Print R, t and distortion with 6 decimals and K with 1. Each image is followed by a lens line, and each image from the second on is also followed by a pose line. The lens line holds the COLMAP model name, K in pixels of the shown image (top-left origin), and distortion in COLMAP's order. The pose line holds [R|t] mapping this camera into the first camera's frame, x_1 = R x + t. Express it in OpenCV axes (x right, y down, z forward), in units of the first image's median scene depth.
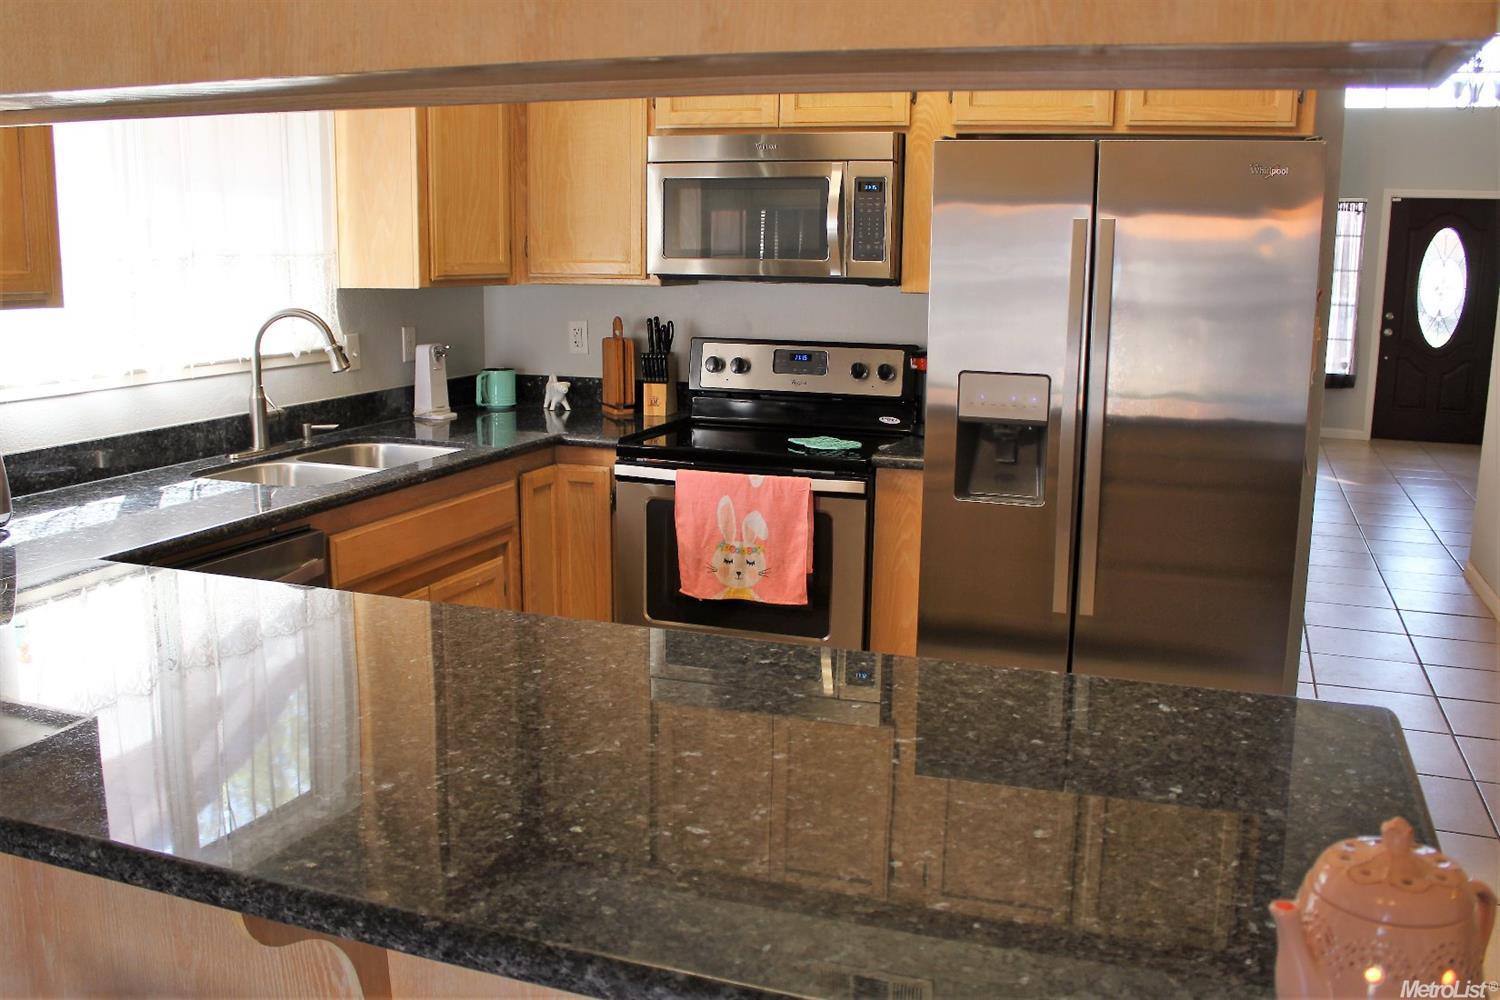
lens RADIAL K [[1336.0, 0, 741.5], [0, 1336.0, 508.3], [0, 0, 1]] dist [-0.131927, 0.037361]
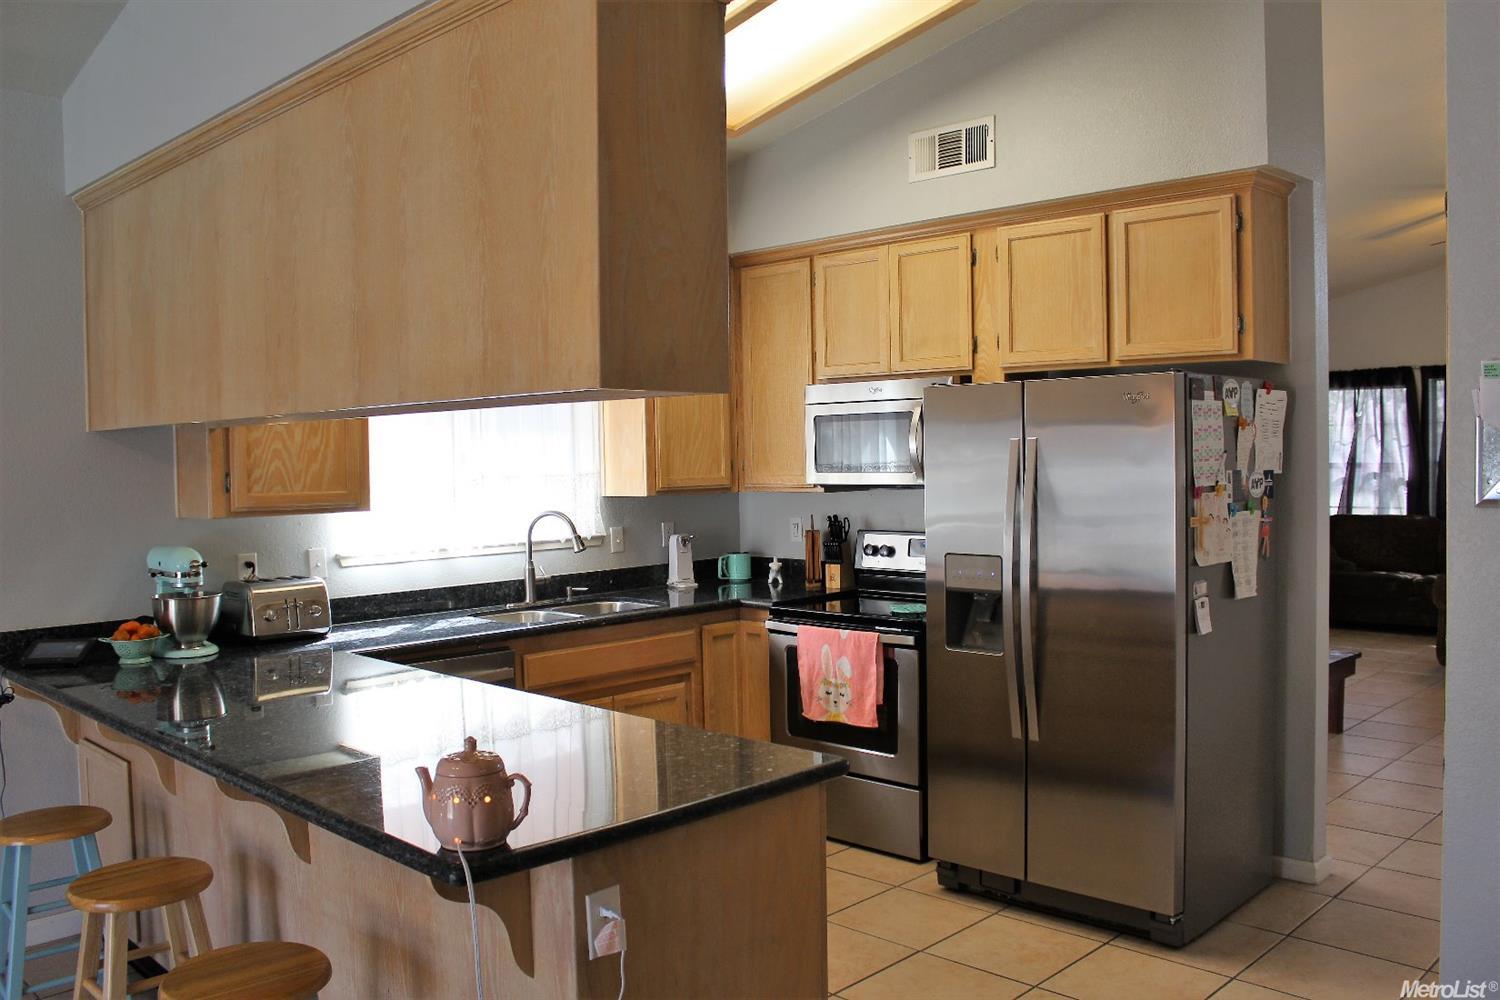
lens RADIAL K [[1249.8, 0, 738.7], [0, 1249.8, 510.1], [0, 0, 1]] dist [-0.141634, 0.077717]
pose [[0.906875, -0.011409, -0.421245, 0.436088], [-0.048559, 0.990145, -0.131356, 0.025836], [0.418593, 0.139579, 0.897384, -0.200748]]
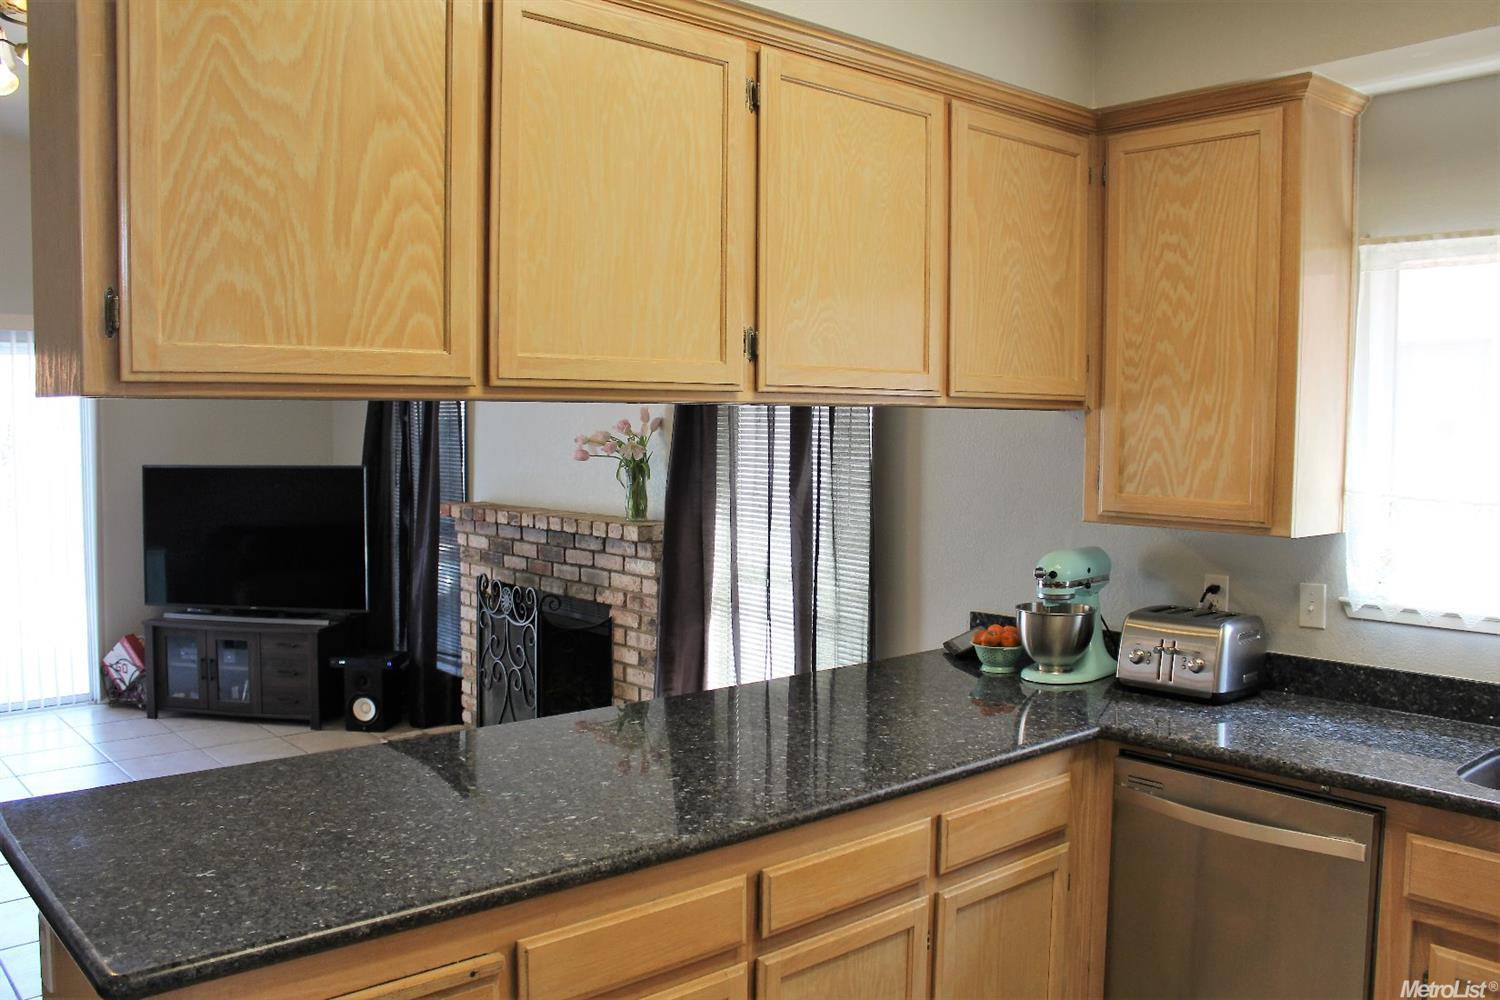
lens RADIAL K [[1249.8, 0, 737.2], [0, 1249.8, 502.9], [0, 0, 1]] dist [-0.141634, 0.077717]
pose [[-0.481548, 0.041845, -0.875420, 0.451087], [-0.176602, 0.973738, 0.143689, -0.176887], [0.858442, 0.223794, -0.461512, 0.743689]]
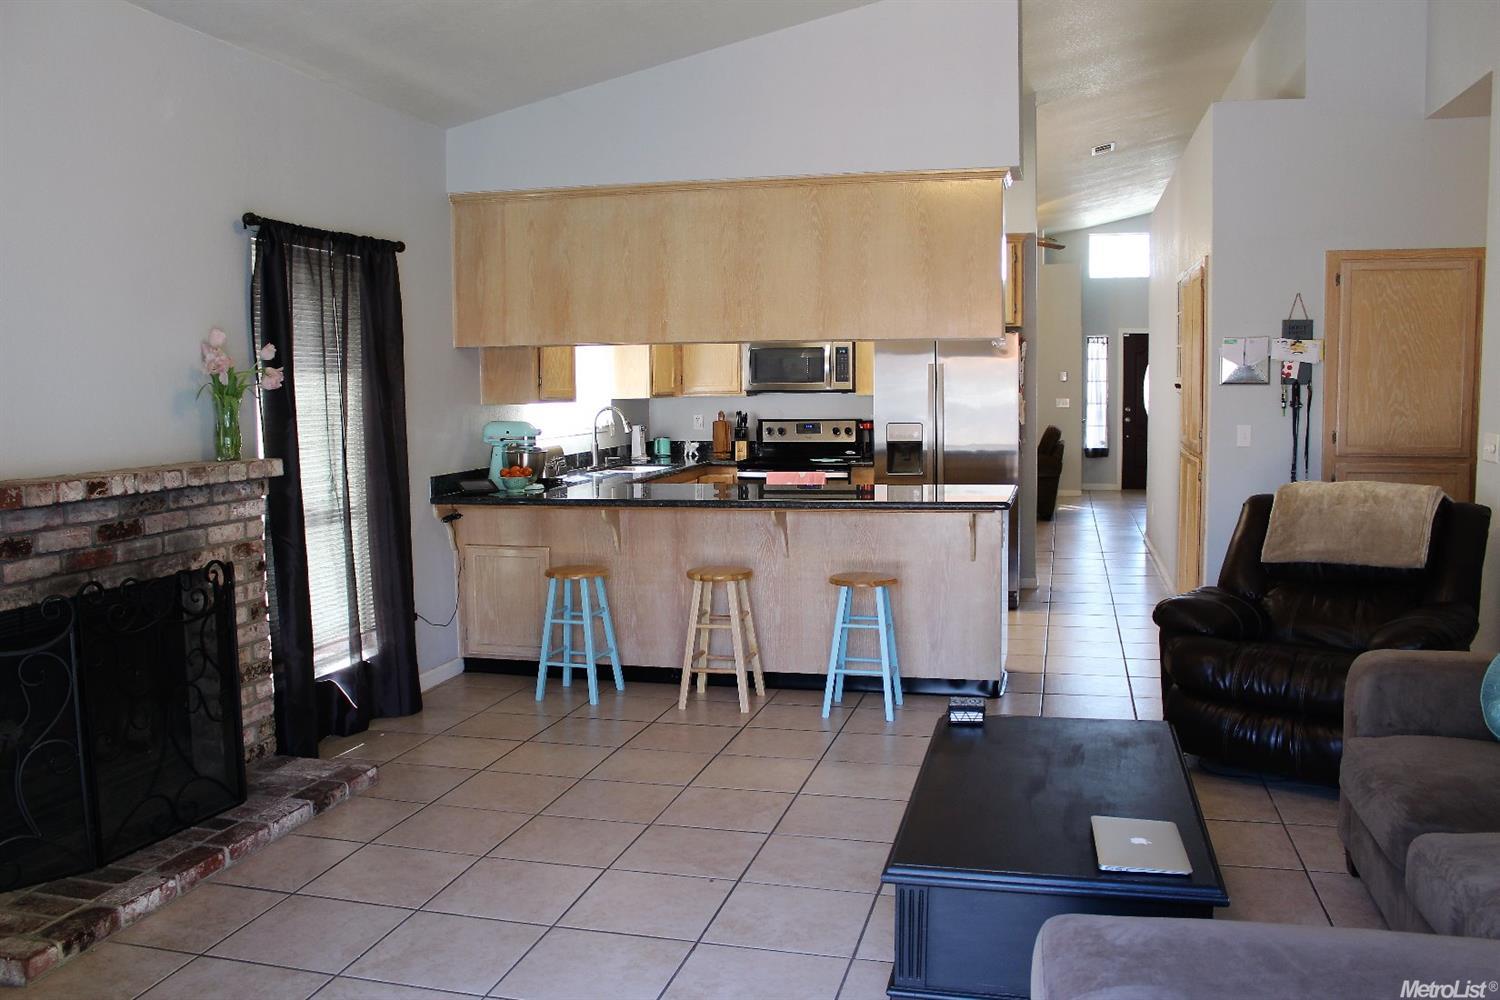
lens RADIAL K [[1249.8, 0, 755.7], [0, 1249.8, 498.1], [0, 0, 1]] dist [-0.141634, 0.077717]
pose [[0.993270, -0.033548, 0.110854, -0.310607], [0.044188, 0.994499, -0.094971, 0.222643], [-0.107059, 0.099230, 0.989289, -1.159565]]
